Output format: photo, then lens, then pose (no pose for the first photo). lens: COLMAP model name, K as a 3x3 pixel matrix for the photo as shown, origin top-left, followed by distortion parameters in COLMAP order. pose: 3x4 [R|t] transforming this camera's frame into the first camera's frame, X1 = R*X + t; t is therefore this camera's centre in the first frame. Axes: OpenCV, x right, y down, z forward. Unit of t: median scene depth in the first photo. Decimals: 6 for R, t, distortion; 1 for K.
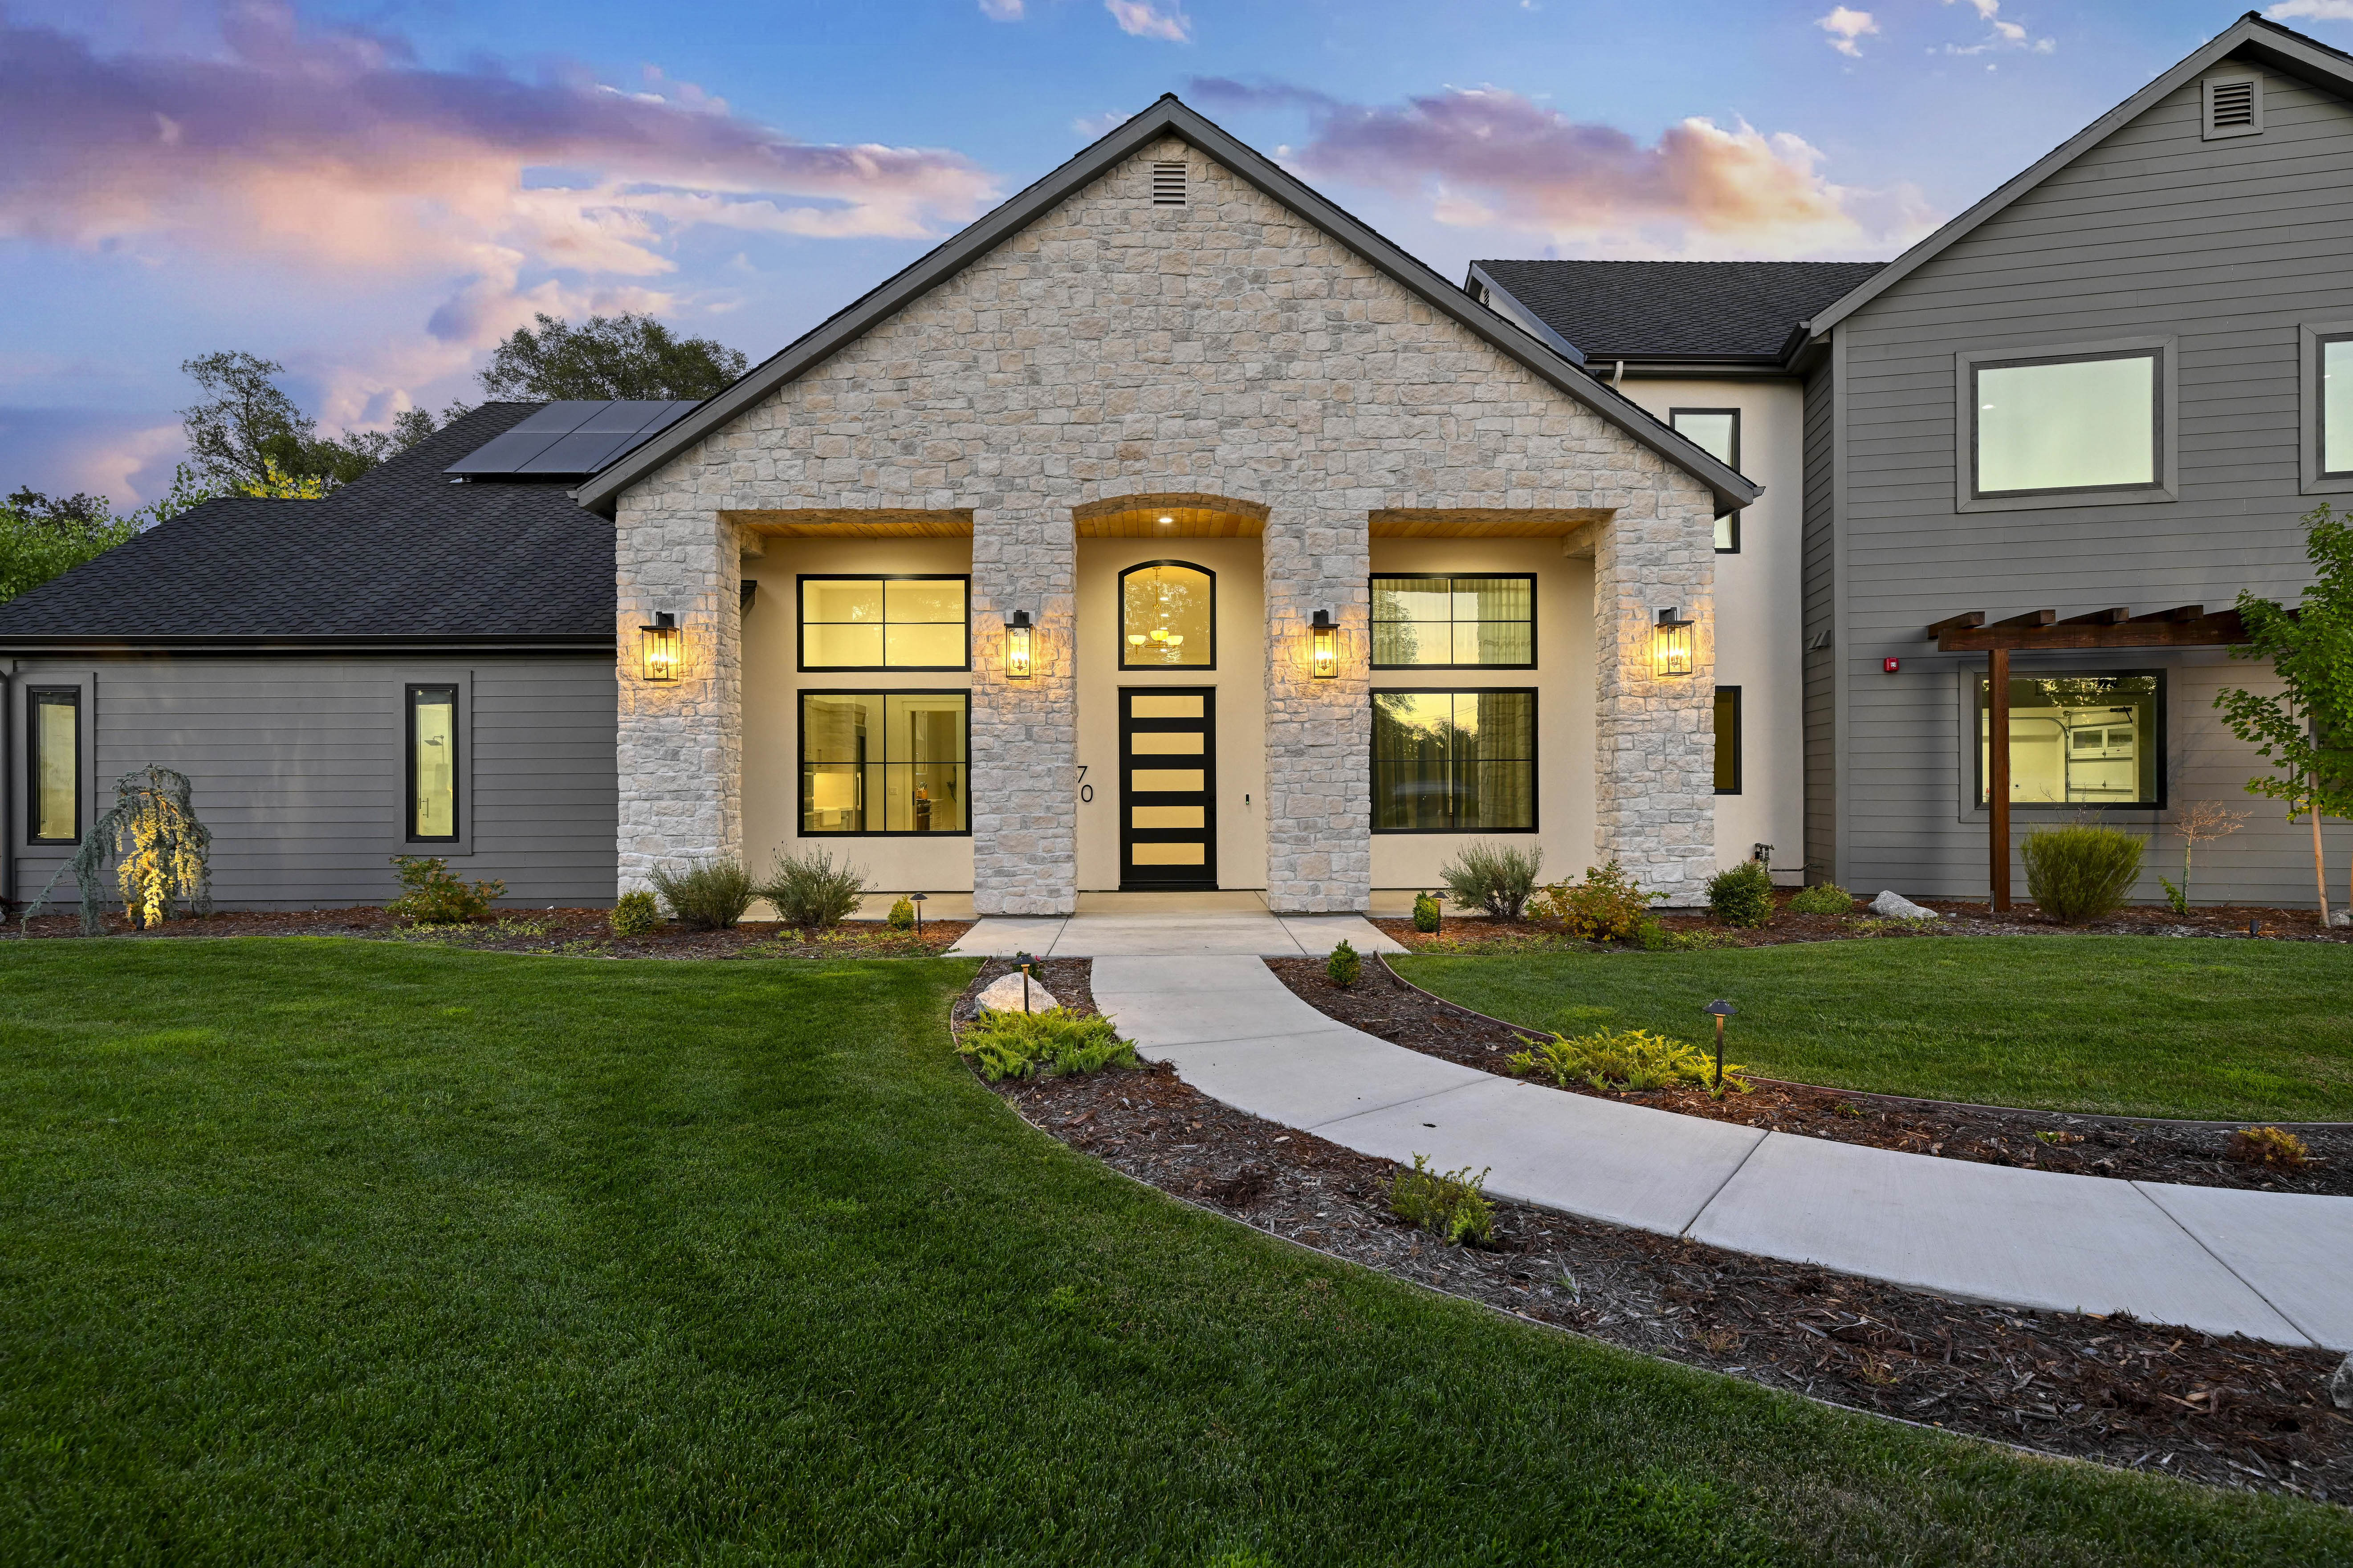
lens RADIAL K [[1151.3, 0, 1184.4], [0, 1151.3, 784.6], [0, 0, 1]] dist [-0.000784, -0.000104]
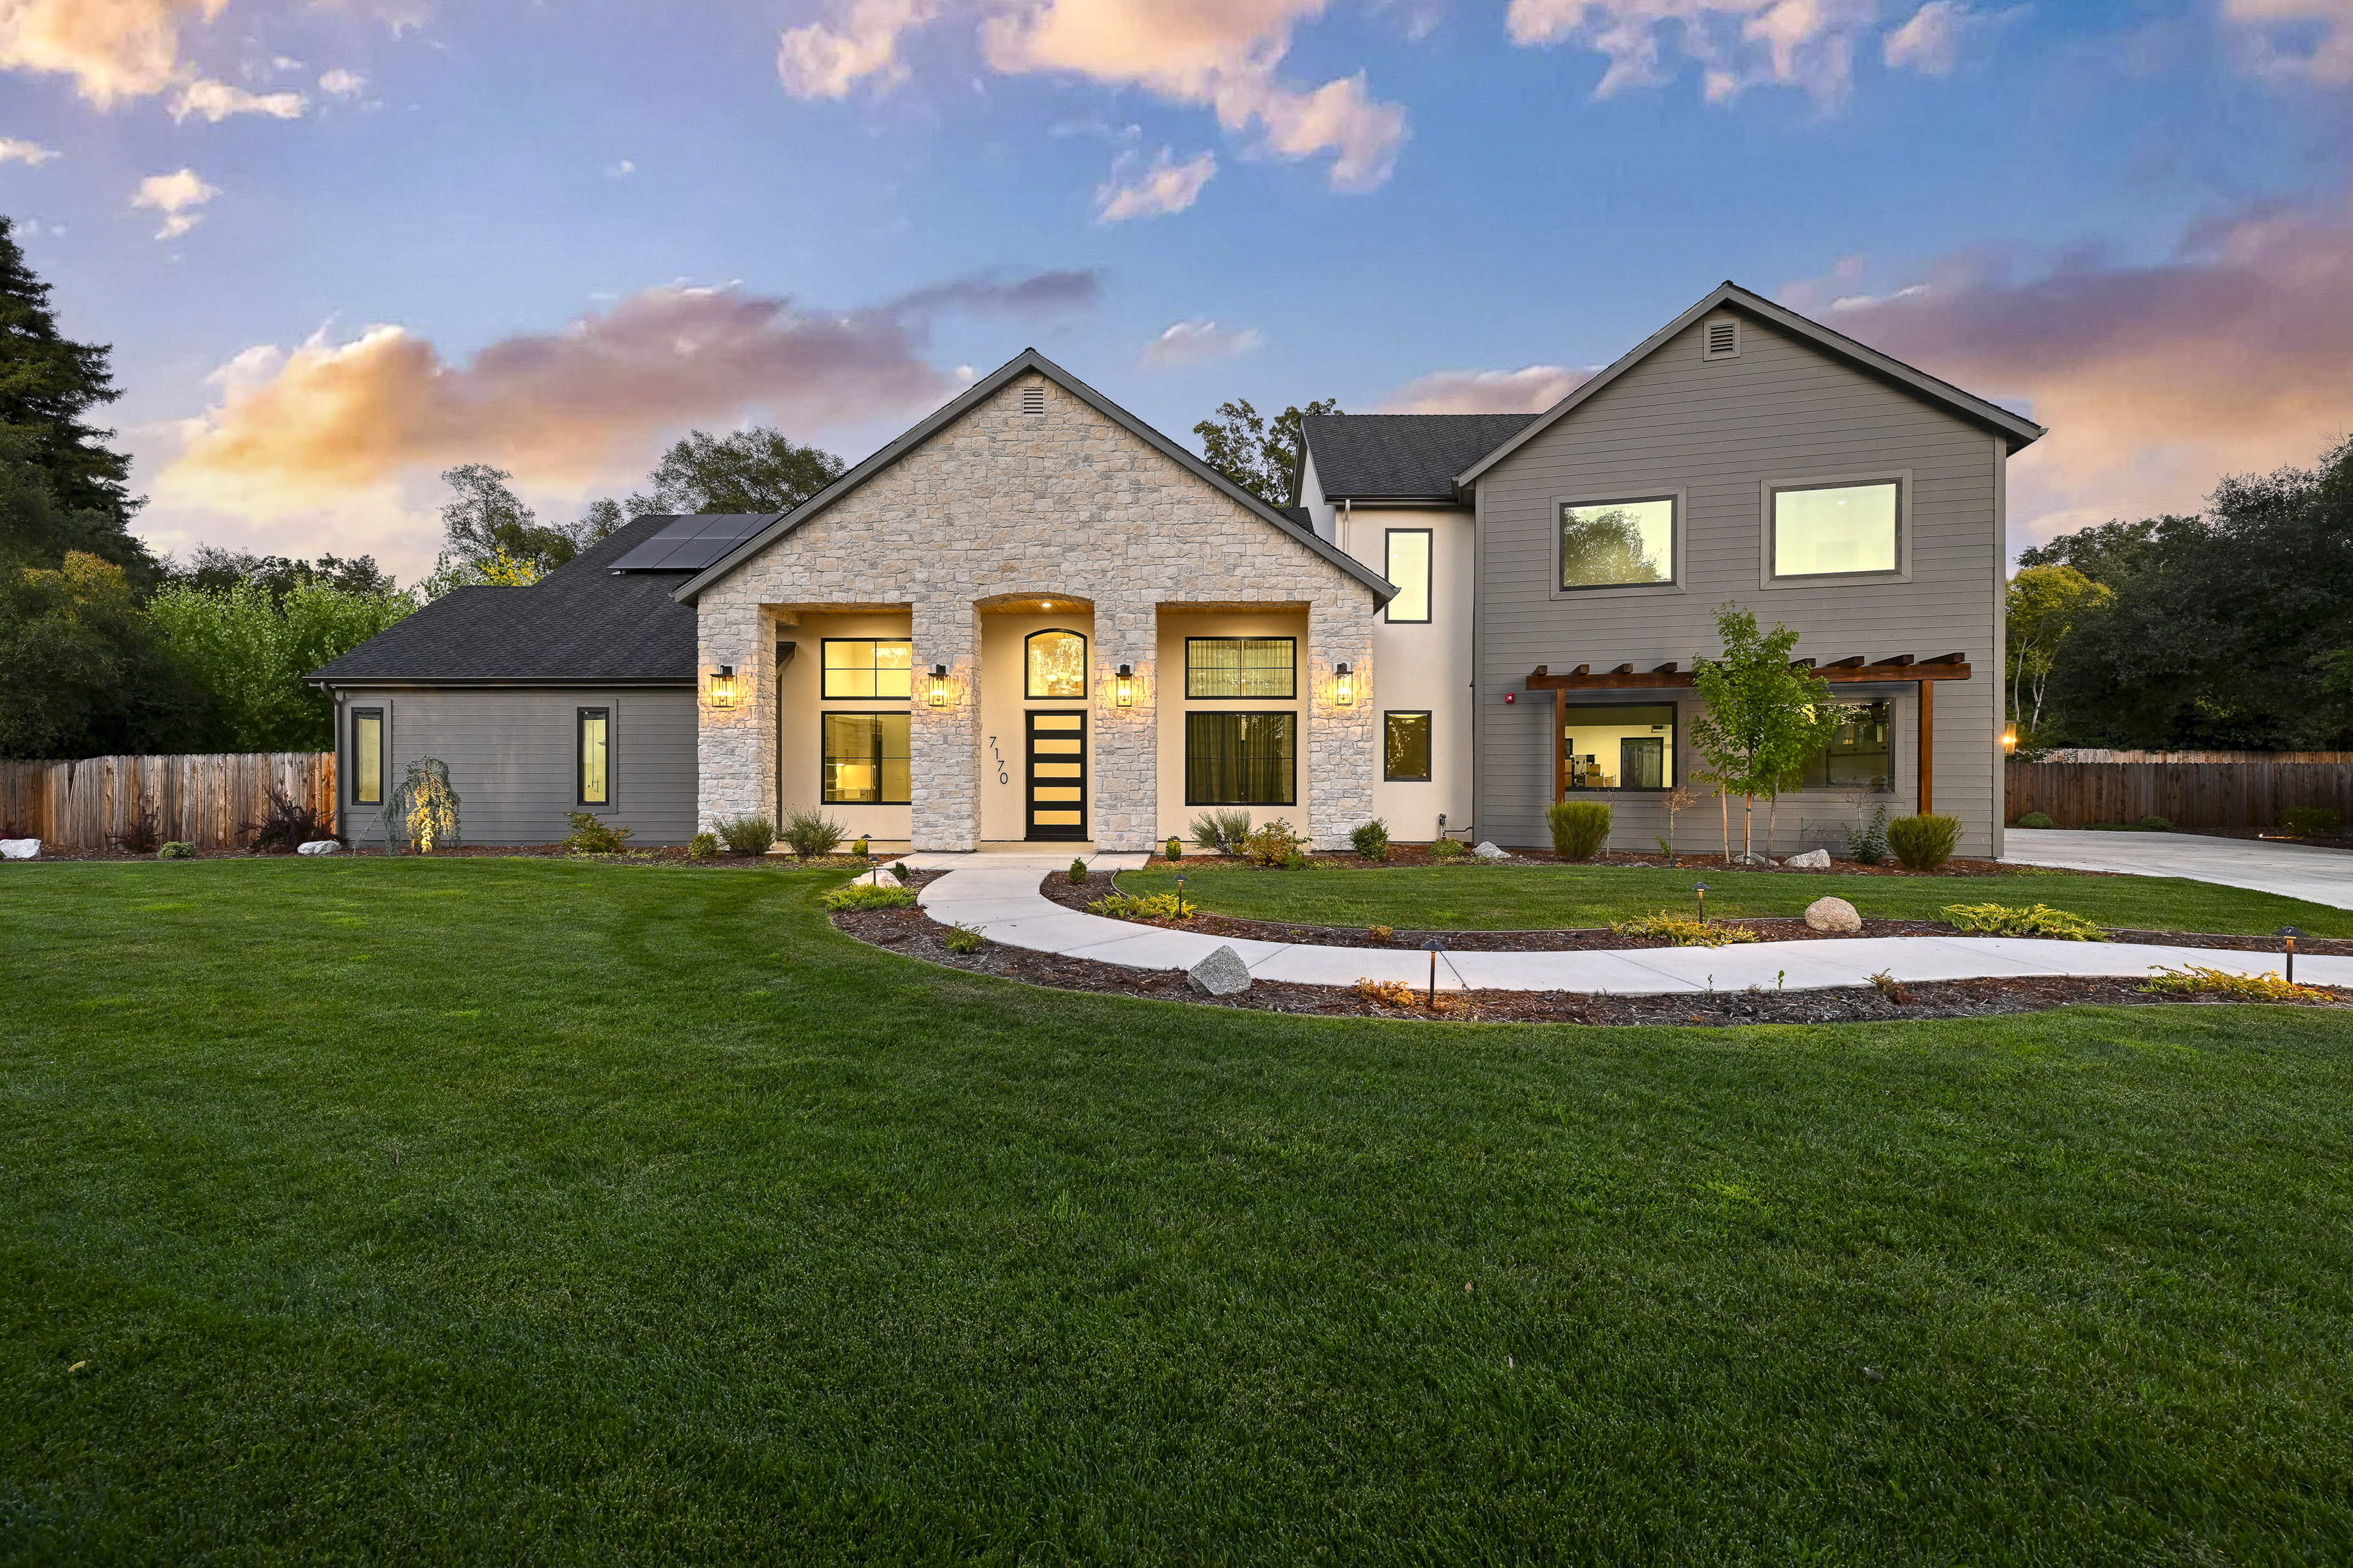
lens RADIAL K [[932.9, 0, 1184.1], [0, 932.9, 783.1], [0, 0, 1]] dist [-0.000145, 0.000114]
pose [[0.999078, 0.006416, -0.042452, 0.257565], [-0.006298, 0.999976, 0.002917, 0.010661], [0.042469, -0.002647, 0.999094, -0.304095]]
